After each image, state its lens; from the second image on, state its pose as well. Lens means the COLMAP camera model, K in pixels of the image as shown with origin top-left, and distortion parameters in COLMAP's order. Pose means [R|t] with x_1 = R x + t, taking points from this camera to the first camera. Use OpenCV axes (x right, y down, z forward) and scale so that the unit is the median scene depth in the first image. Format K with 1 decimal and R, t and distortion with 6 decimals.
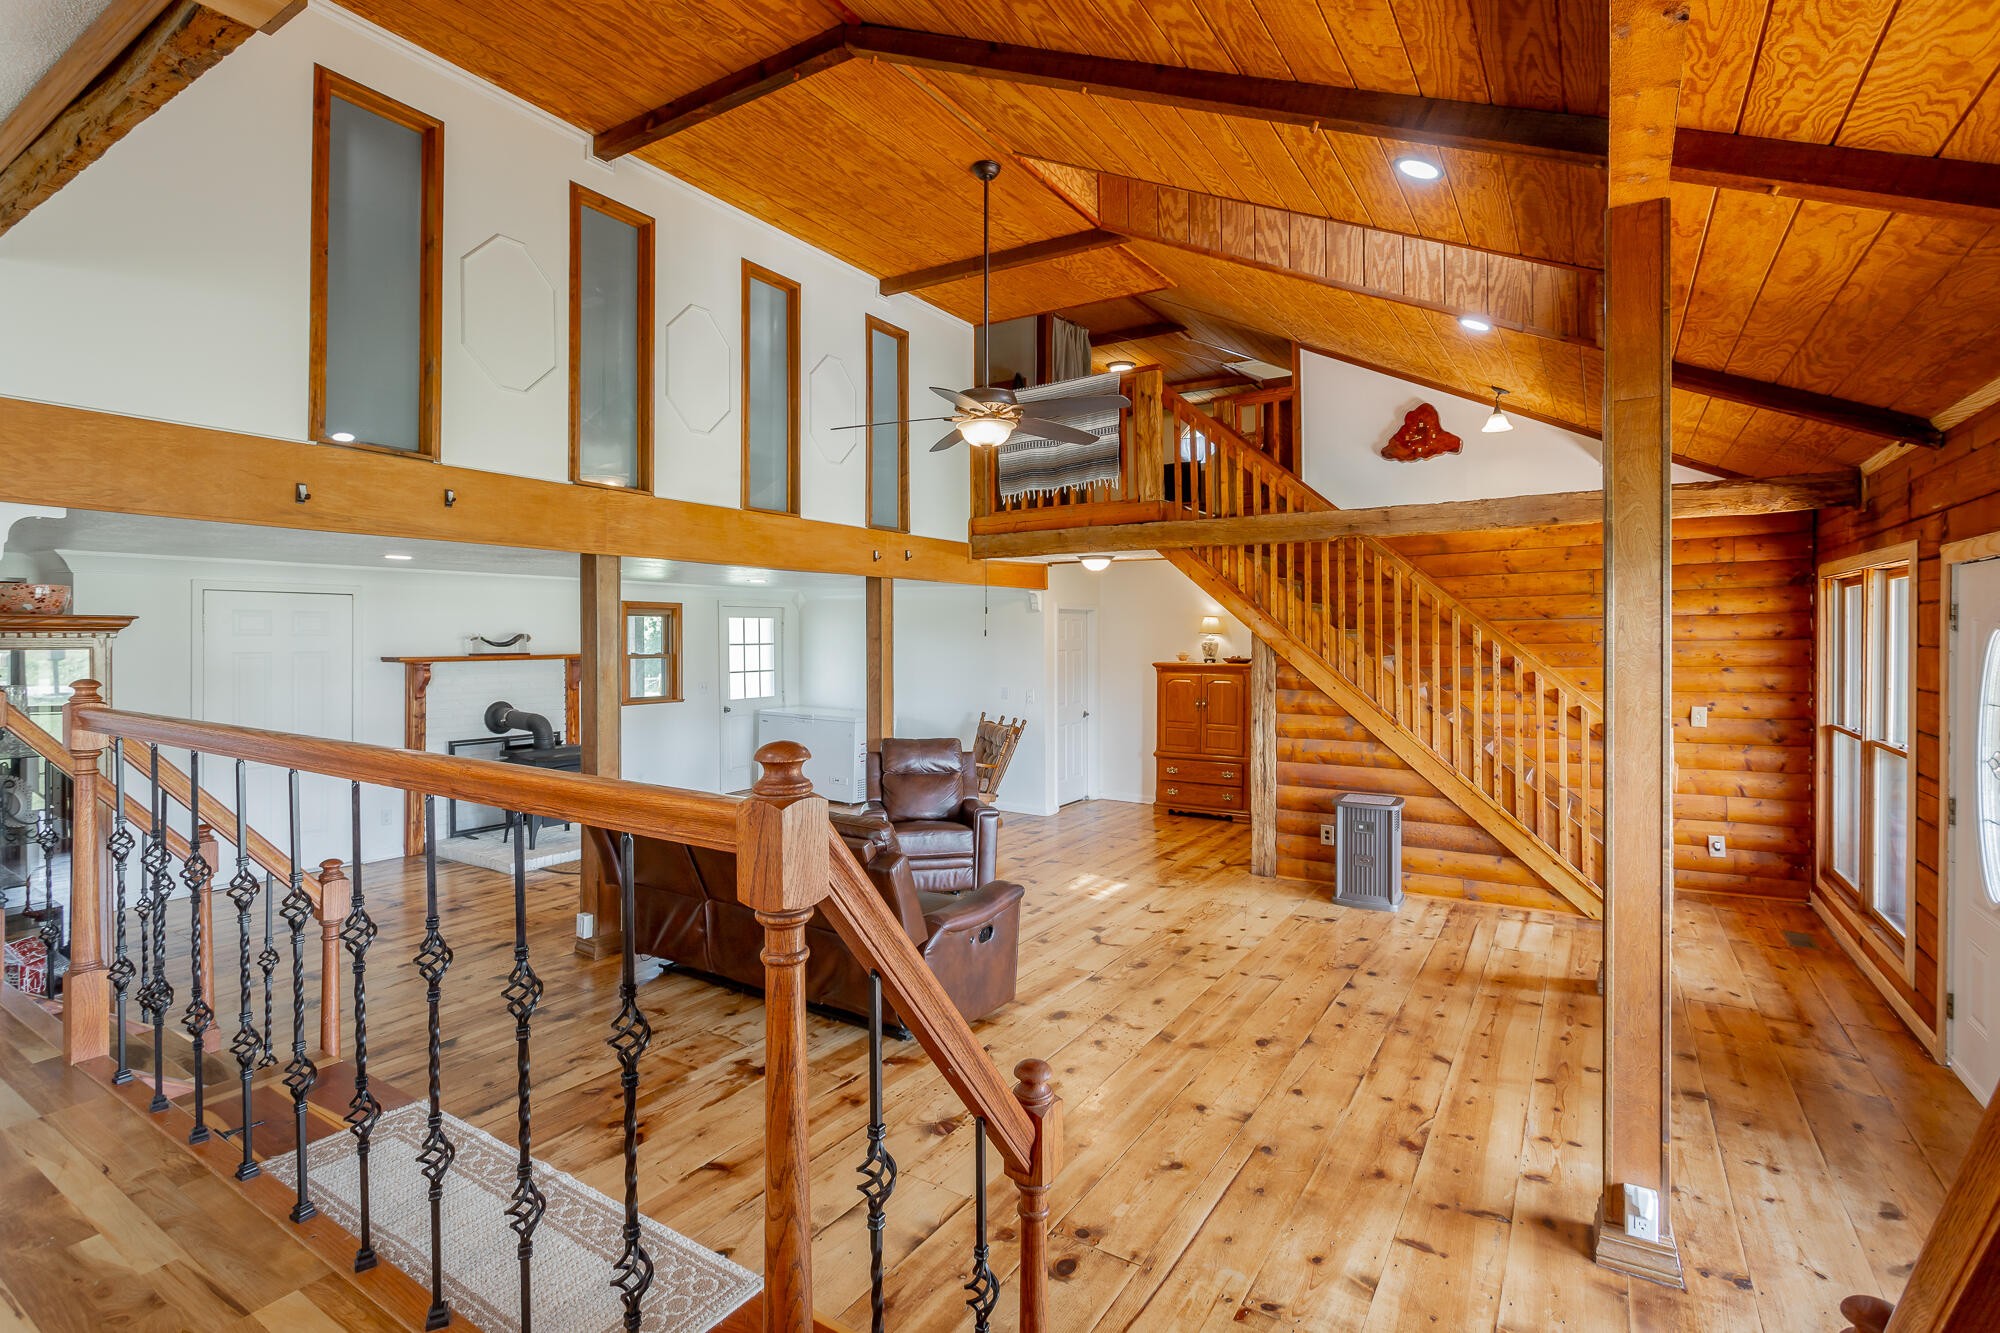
lens RADIAL K [[945.3, 0, 988.0], [0, 945.3, 629.8], [0, 0, 1]] dist [-0.003841, 0.000439]
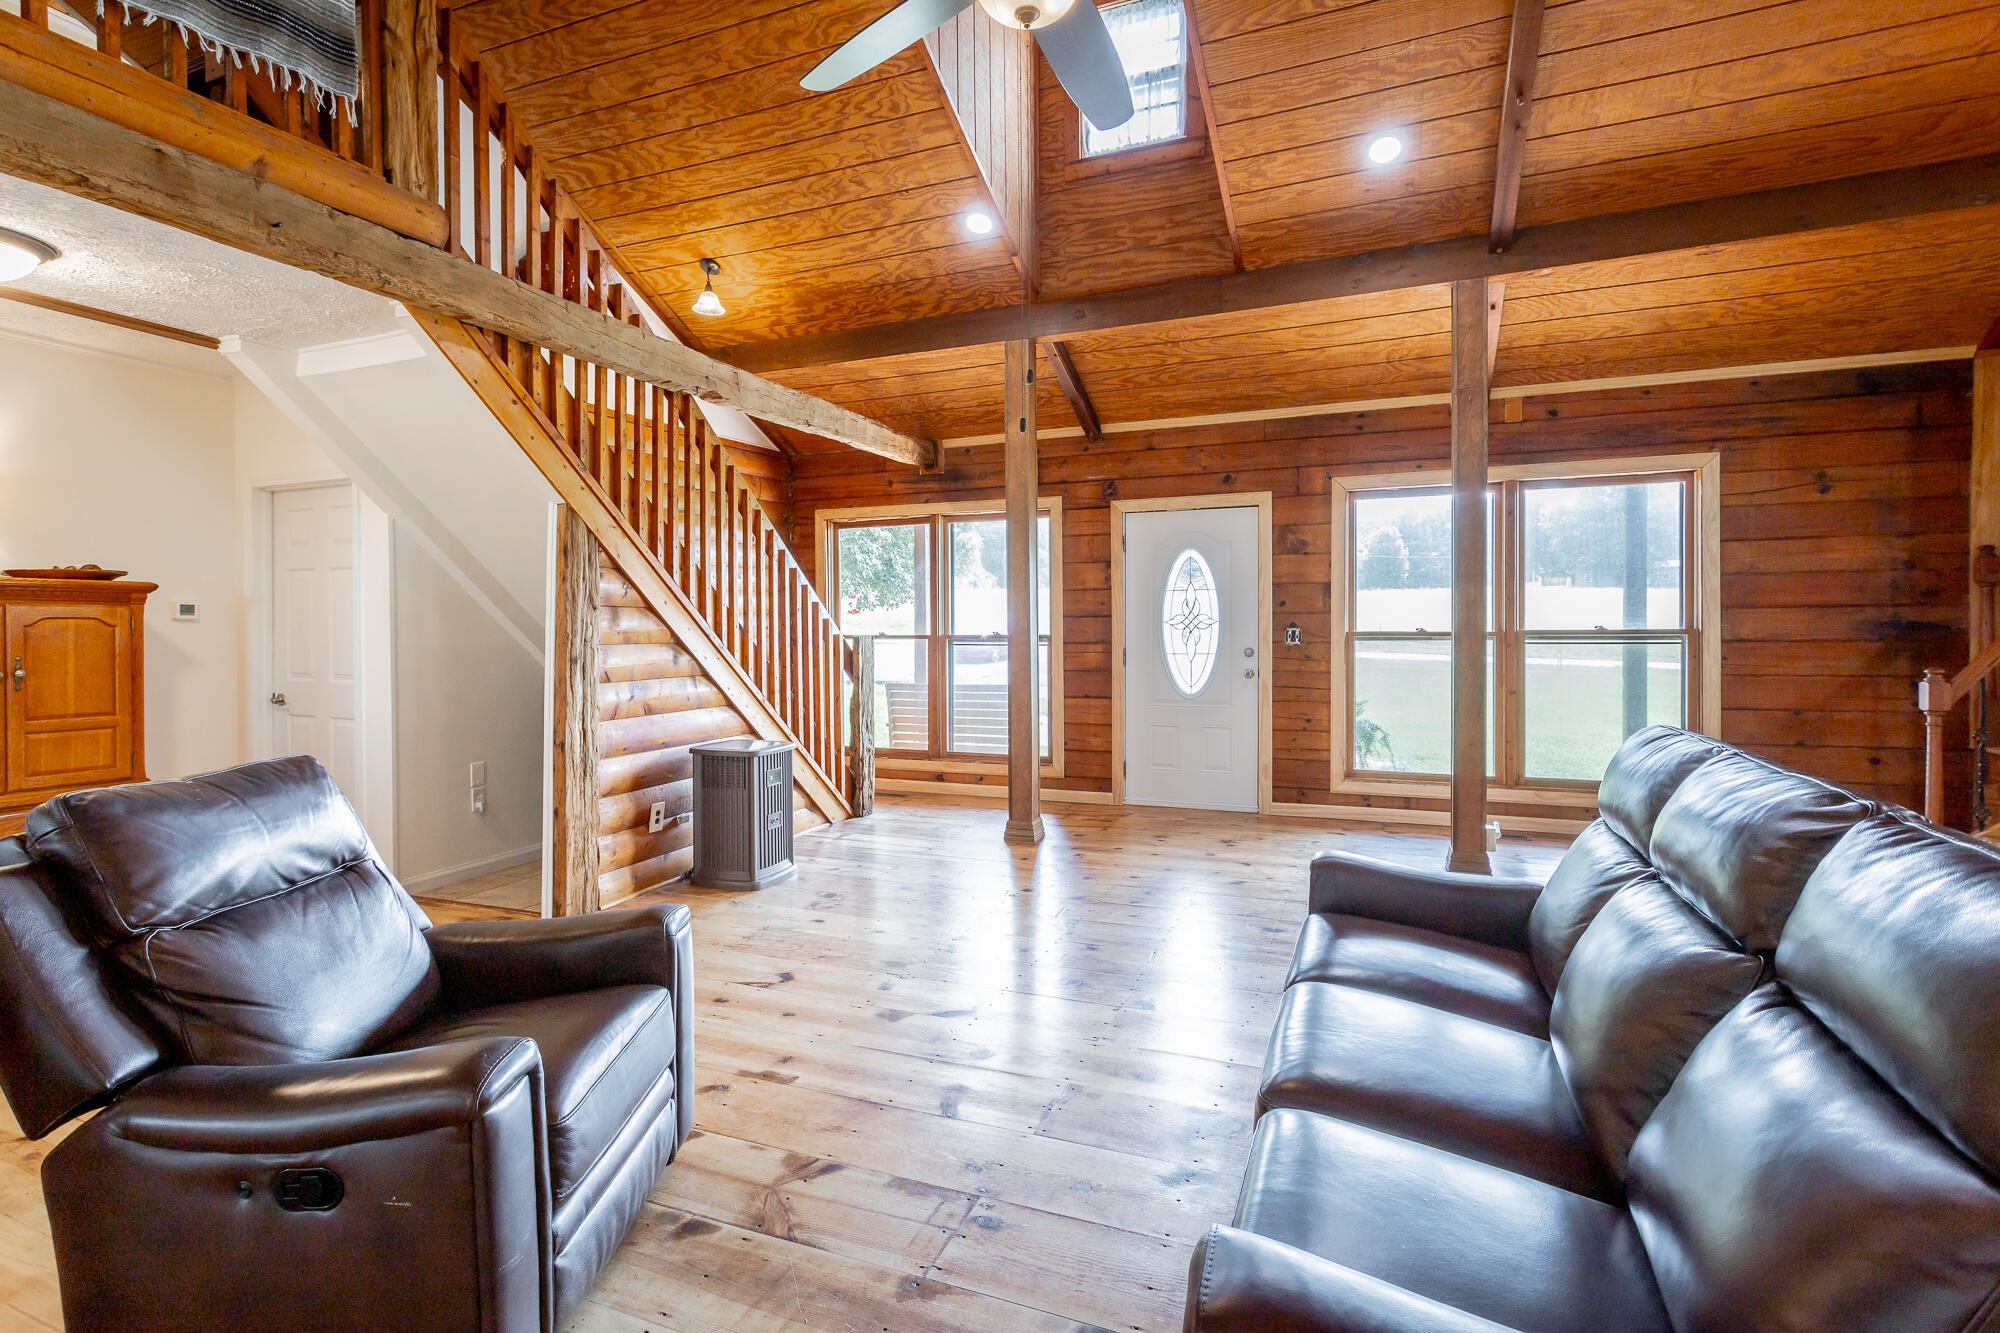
lens RADIAL K [[945.3, 0, 988.0], [0, 945.3, 629.8], [0, 0, 1]] dist [-0.003841, 0.000439]
pose [[-0.179438, 0.003964, 0.983761, -0.382005], [0.000281, 0.999992, -0.003978, 0.088295], [-0.983769, -0.000438, -0.179438, 0.935891]]
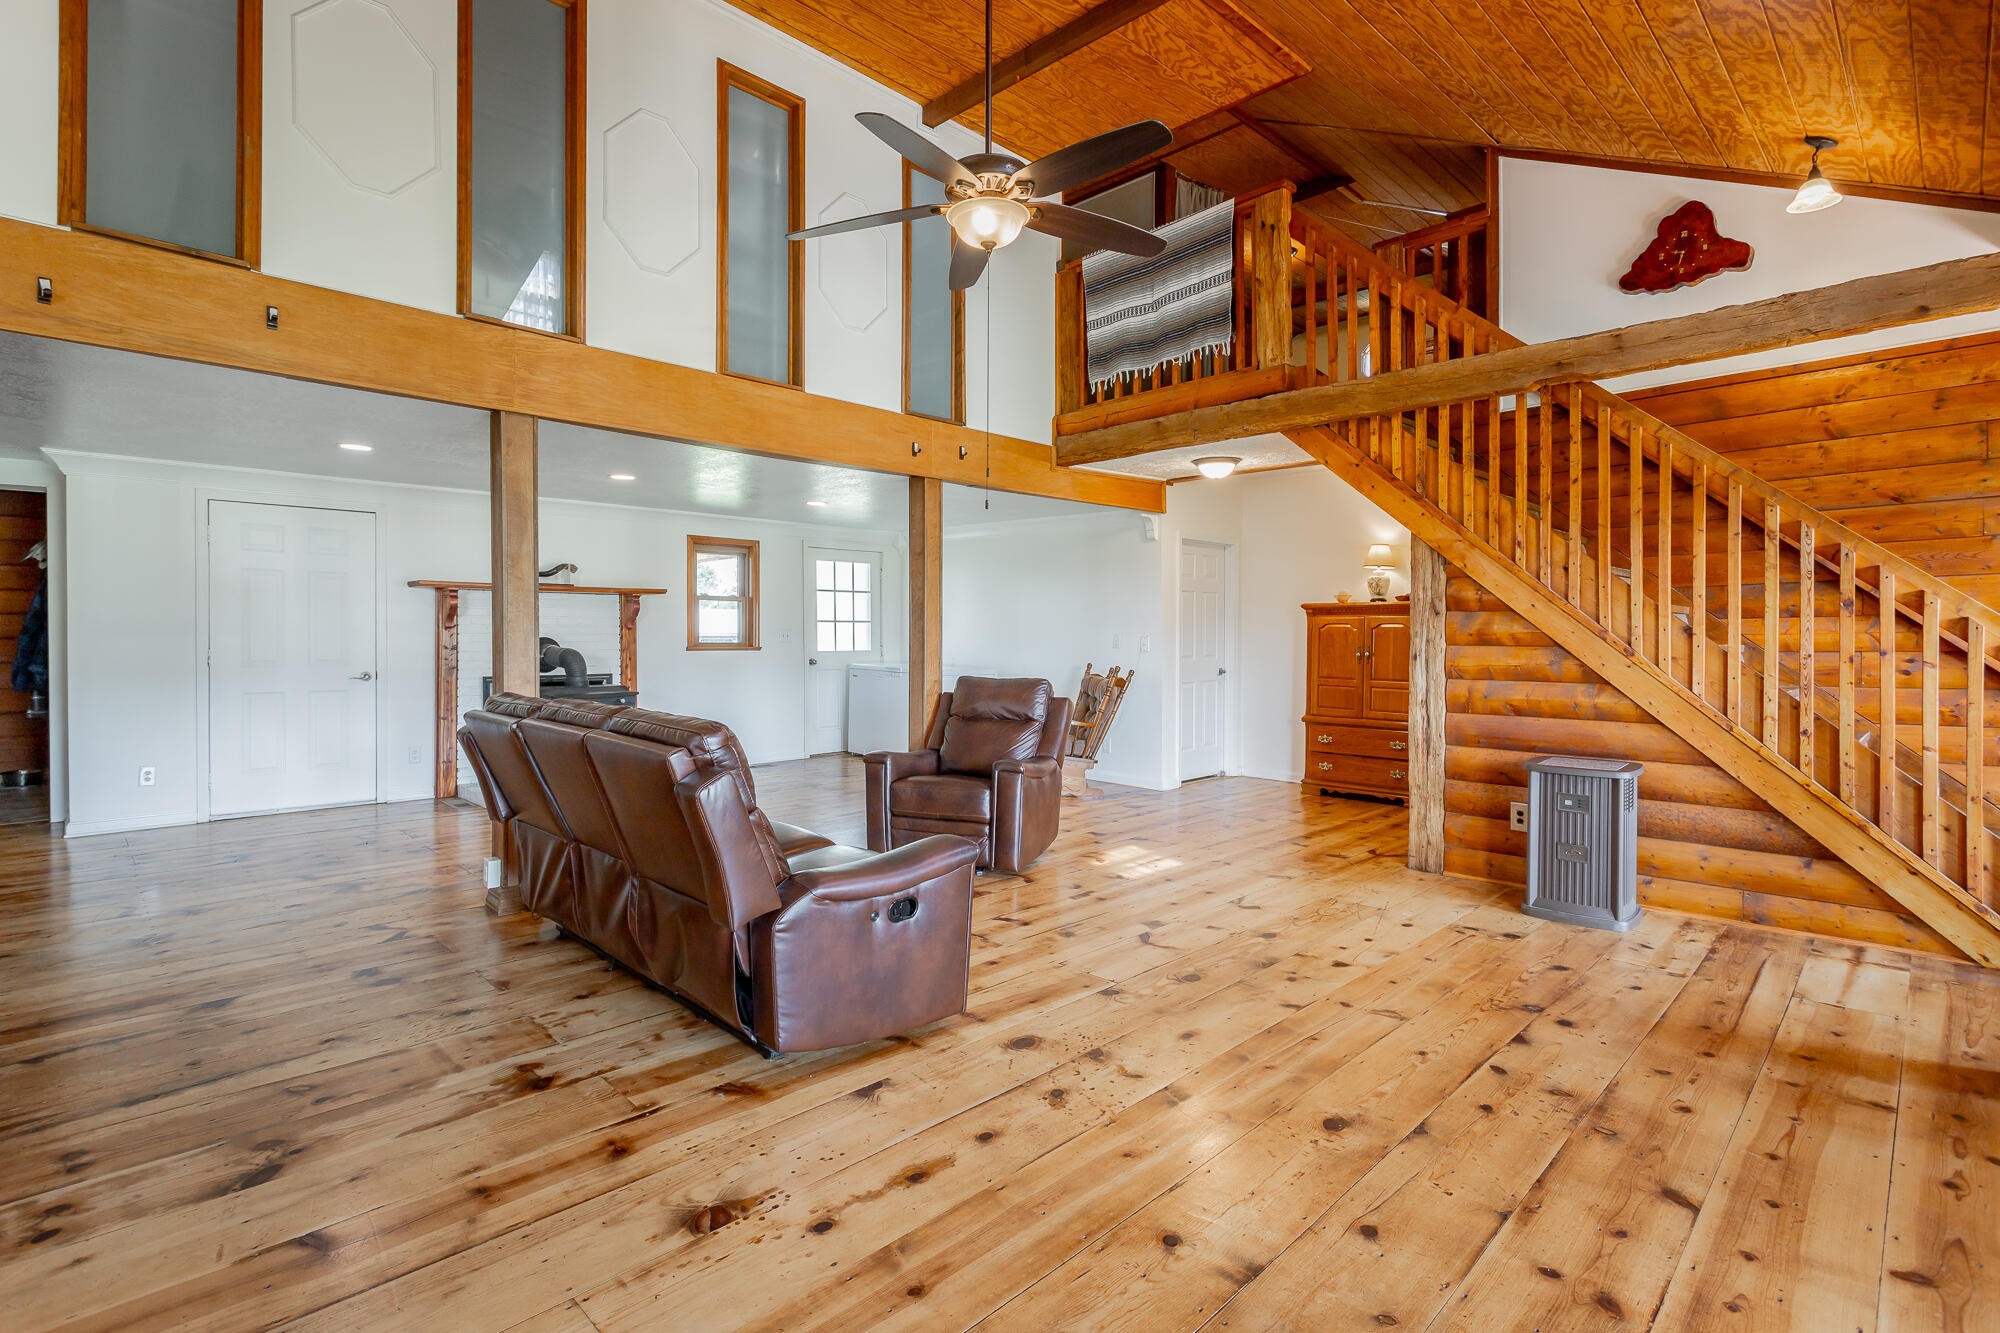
lens RADIAL K [[940.6, 0, 994.7], [0, 940.6, 643.0], [0, 0, 1]] dist [0.001138, 0.000490]
pose [[0.976508, 0.006455, -0.215383, 0.135597], [-0.003817, 0.999913, 0.012661, 0.085564], [0.215446, -0.011542, 0.976447, 0.251721]]
